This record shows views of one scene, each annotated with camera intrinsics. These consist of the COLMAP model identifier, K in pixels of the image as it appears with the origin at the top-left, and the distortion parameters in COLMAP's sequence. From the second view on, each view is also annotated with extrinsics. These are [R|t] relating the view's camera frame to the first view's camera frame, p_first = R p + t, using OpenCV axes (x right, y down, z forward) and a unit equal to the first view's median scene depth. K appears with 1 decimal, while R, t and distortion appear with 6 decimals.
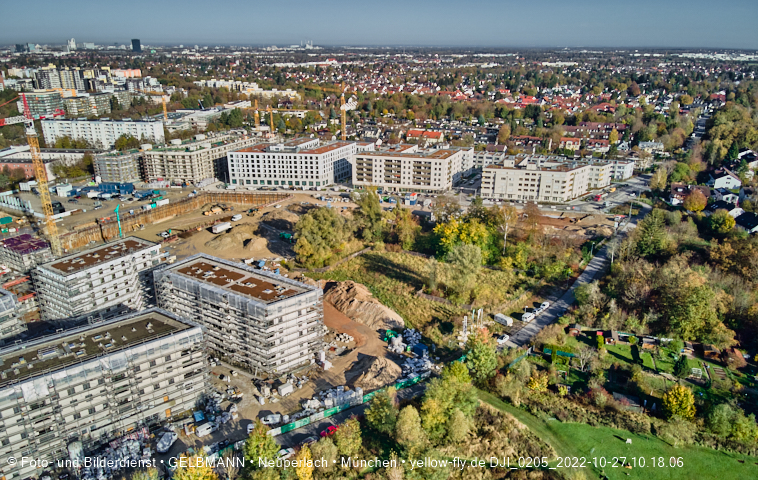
lens RADIAL K [[550.5, 0, 375.0], [0, 550.5, 259.7], [0, 0, 1]] dist [0.079212, -0.109883]
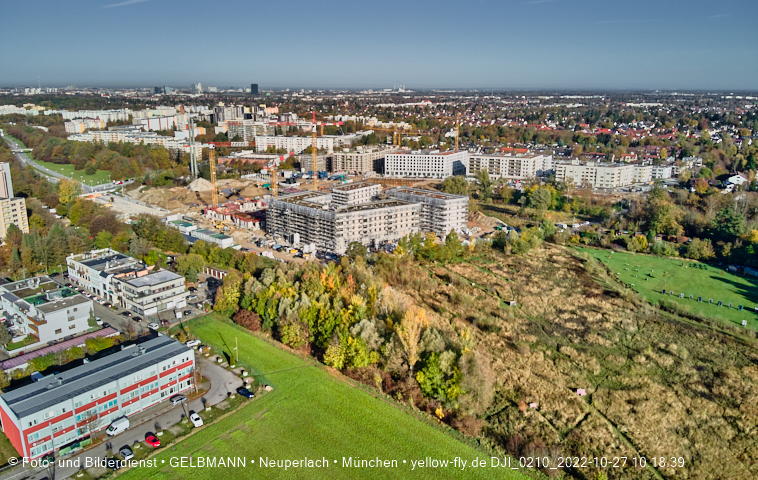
lens RADIAL K [[548.2, 0, 372.6], [0, 548.2, 208.7], [0, 0, 1]] dist [0.087657, -0.123848]
pose [[0.987618, 0.032789, -0.153414, -0.059748], [-0.055889, 0.987291, -0.148774, 0.189614], [0.146586, 0.155506, 0.976898, -0.485788]]
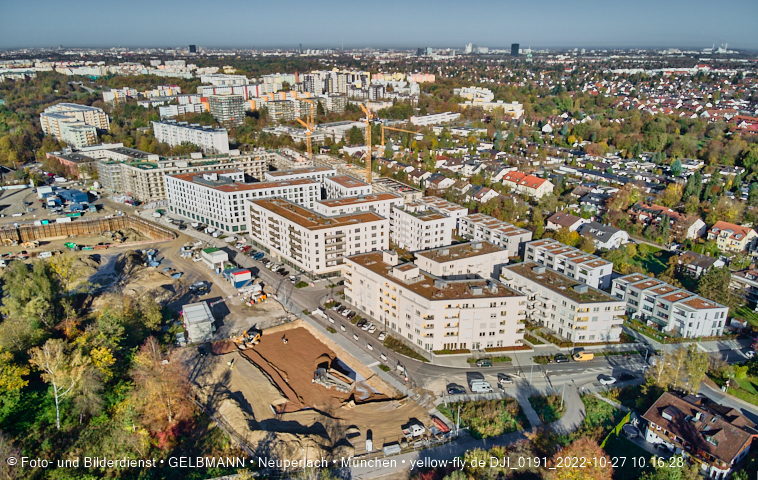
lens RADIAL K [[549.5, 0, 374.2], [0, 549.5, 256.9], [0, 0, 1]] dist [0.077560, -0.106725]
pose [[0.790507, 0.214873, -0.573522, 0.529697], [-0.220163, 0.973536, 0.061281, -0.195146], [0.571512, 0.077826, 0.816895, 0.483765]]
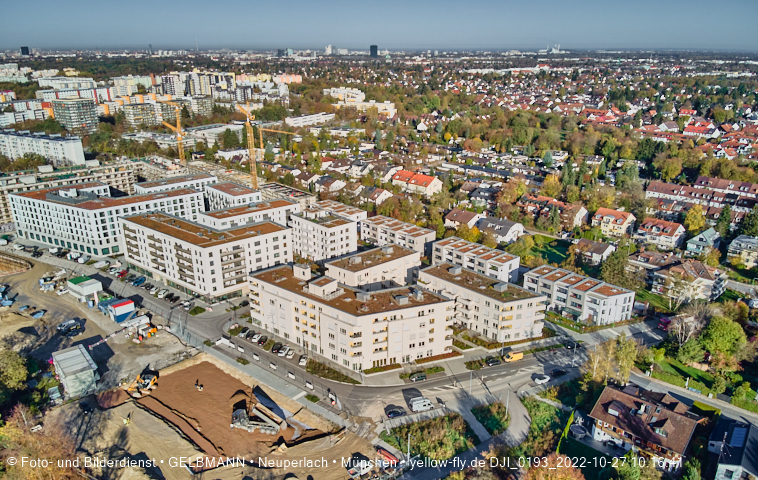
lens RADIAL K [[550.4, 0, 374.2], [0, 550.4, 258.0], [0, 0, 1]] dist [0.073453, -0.099001]
pose [[0.911911, 0.142641, -0.384801, 0.477358], [-0.146440, 0.989026, 0.019582, -0.195948], [0.383372, 0.038493, 0.922792, 0.506717]]
